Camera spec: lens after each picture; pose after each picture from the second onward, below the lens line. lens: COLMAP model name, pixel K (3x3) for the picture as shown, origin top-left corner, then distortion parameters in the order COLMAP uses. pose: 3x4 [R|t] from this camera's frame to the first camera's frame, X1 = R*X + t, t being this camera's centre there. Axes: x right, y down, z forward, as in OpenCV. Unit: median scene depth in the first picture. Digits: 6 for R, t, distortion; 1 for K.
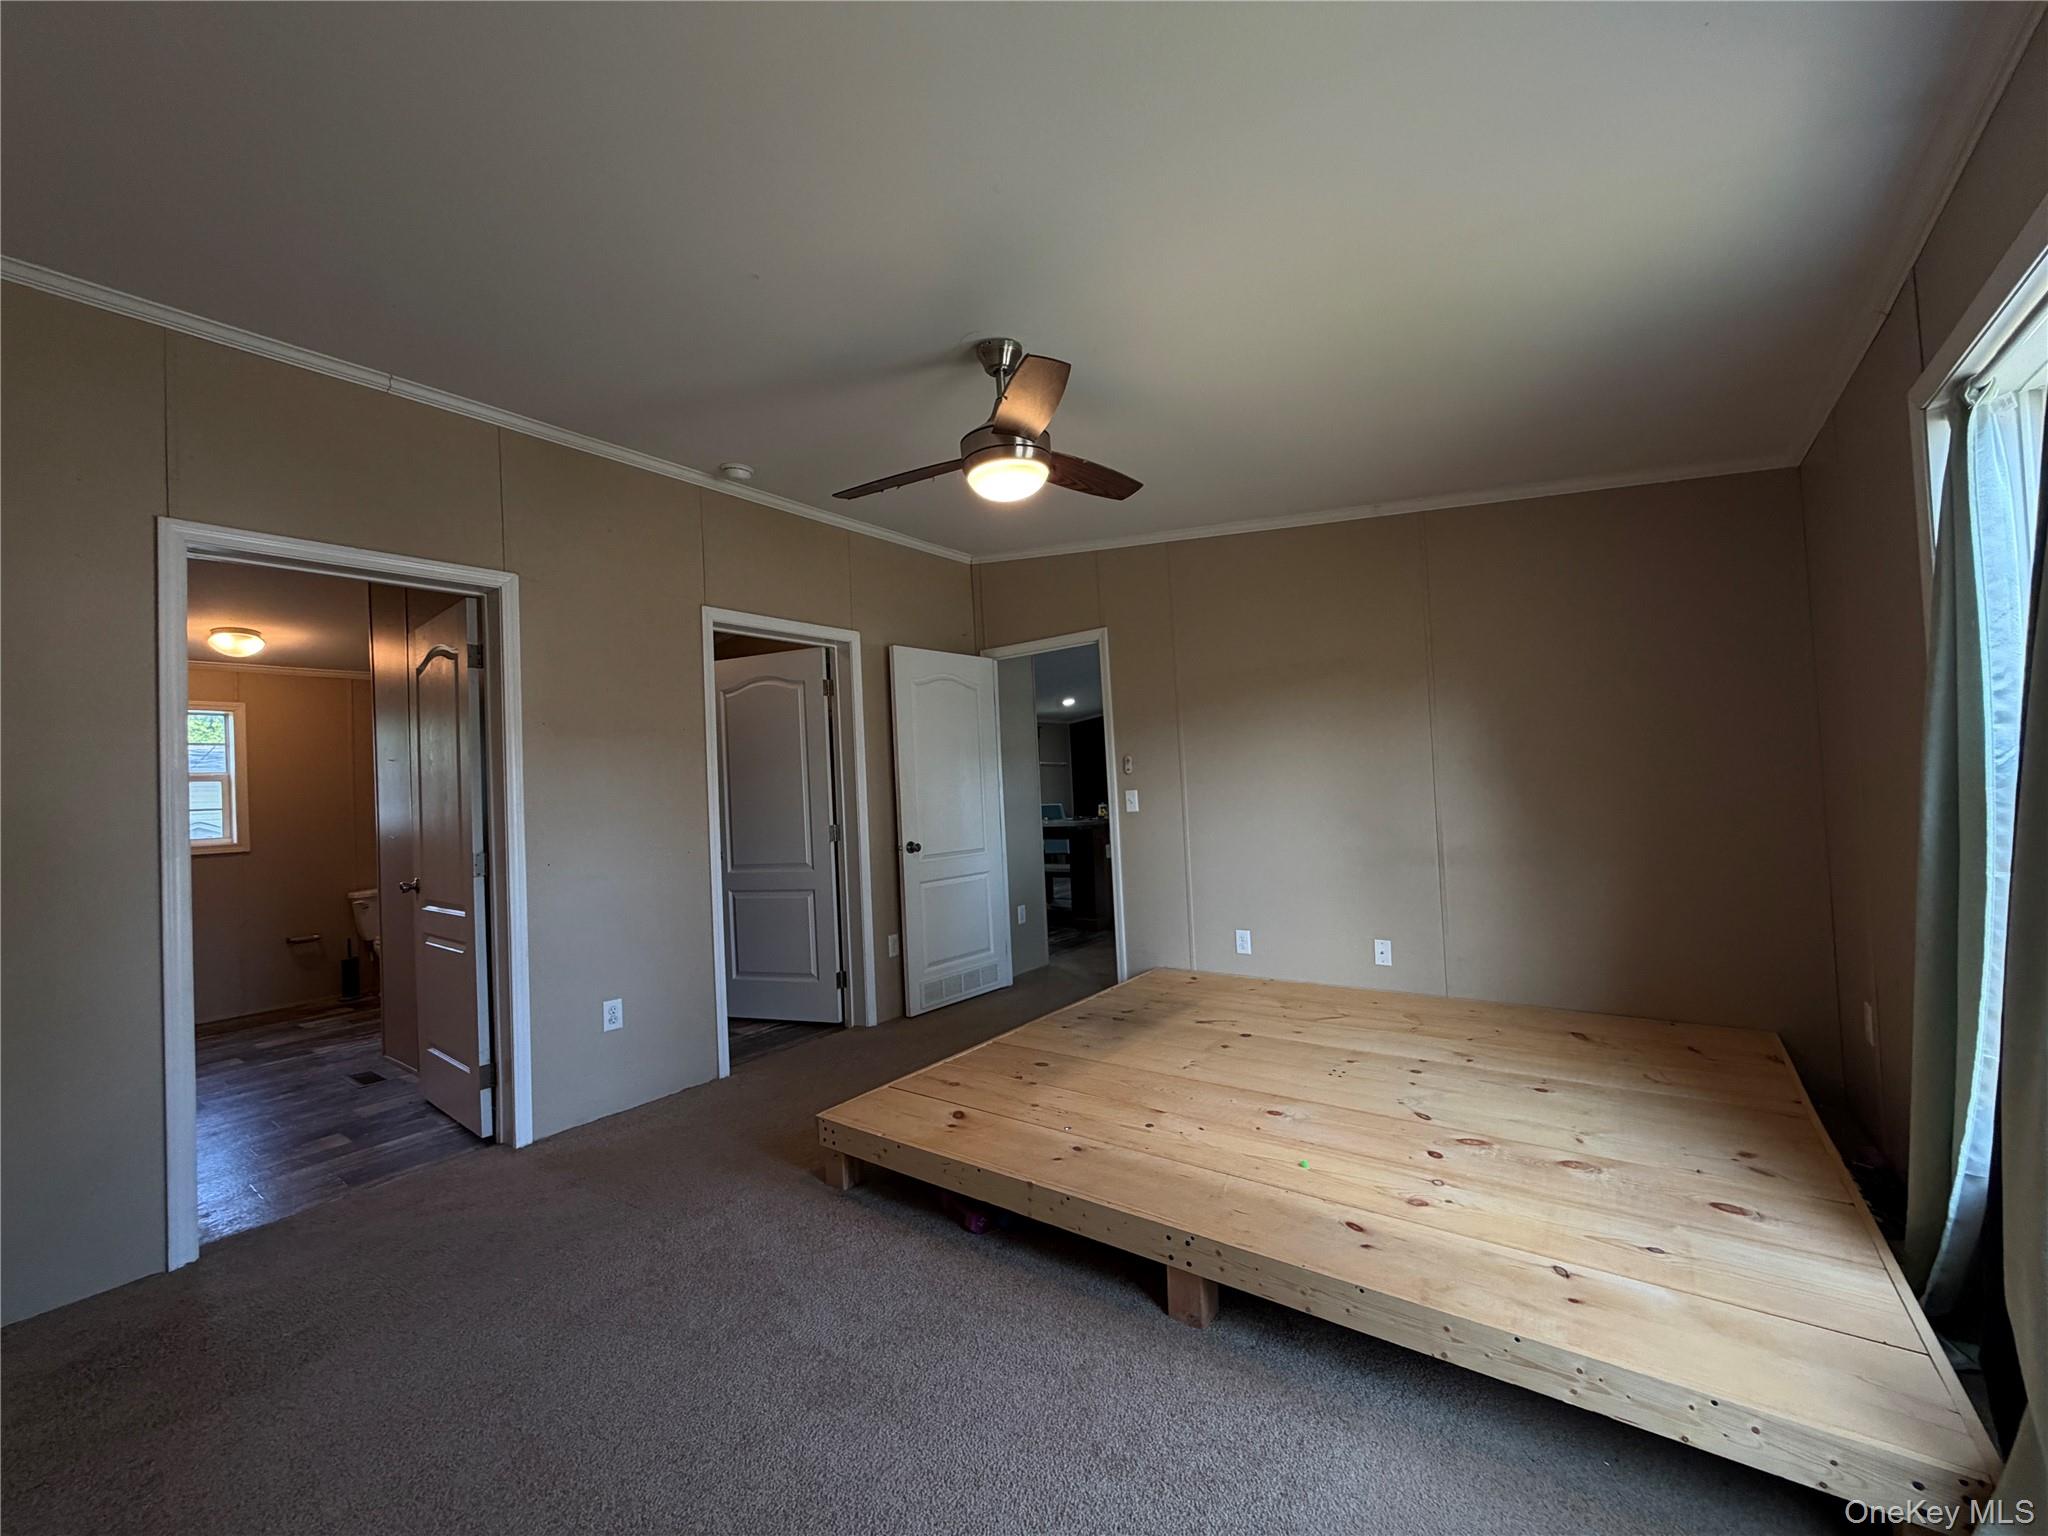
lens RADIAL K [[828.3, 0, 1021.0], [0, 828.3, 765.1], [0, 0, 1]] dist [-0.002830, -0.000407]
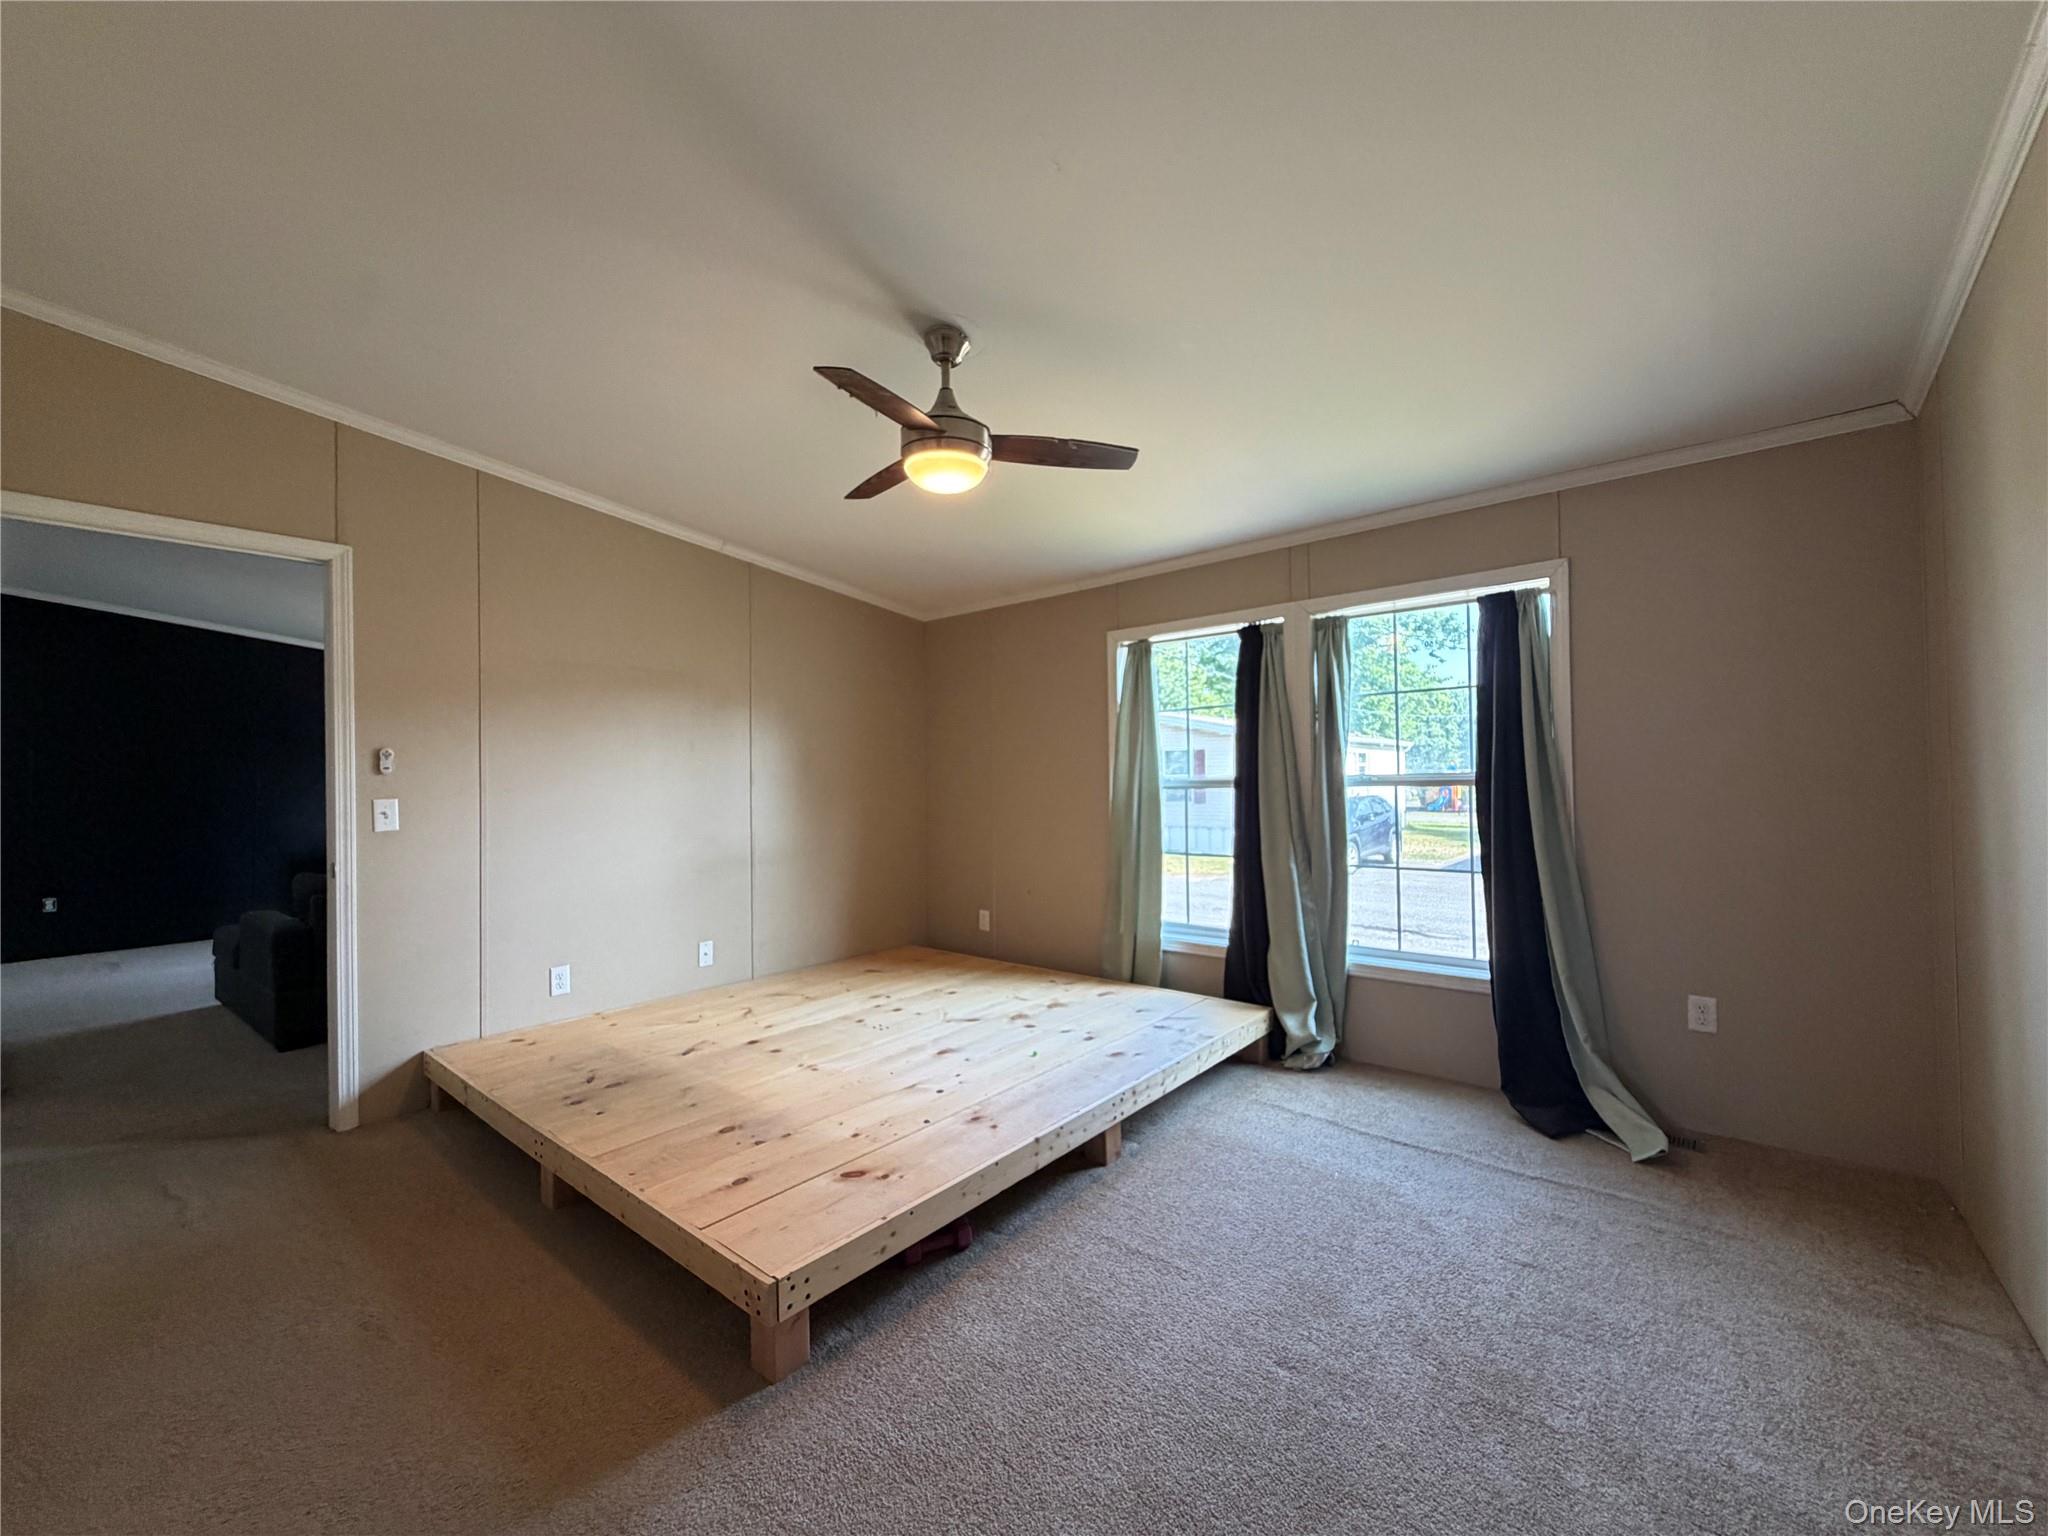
lens RADIAL K [[828.3, 0, 1025.6], [0, 828.3, 771.4], [0, 0, 1]] dist [-0.002830, -0.000407]
pose [[0.036946, 0.057186, 0.997680, -0.674247], [-0.018907, 0.998223, -0.056517, 0.046951], [-0.999138, -0.016775, 0.037961, 0.590474]]
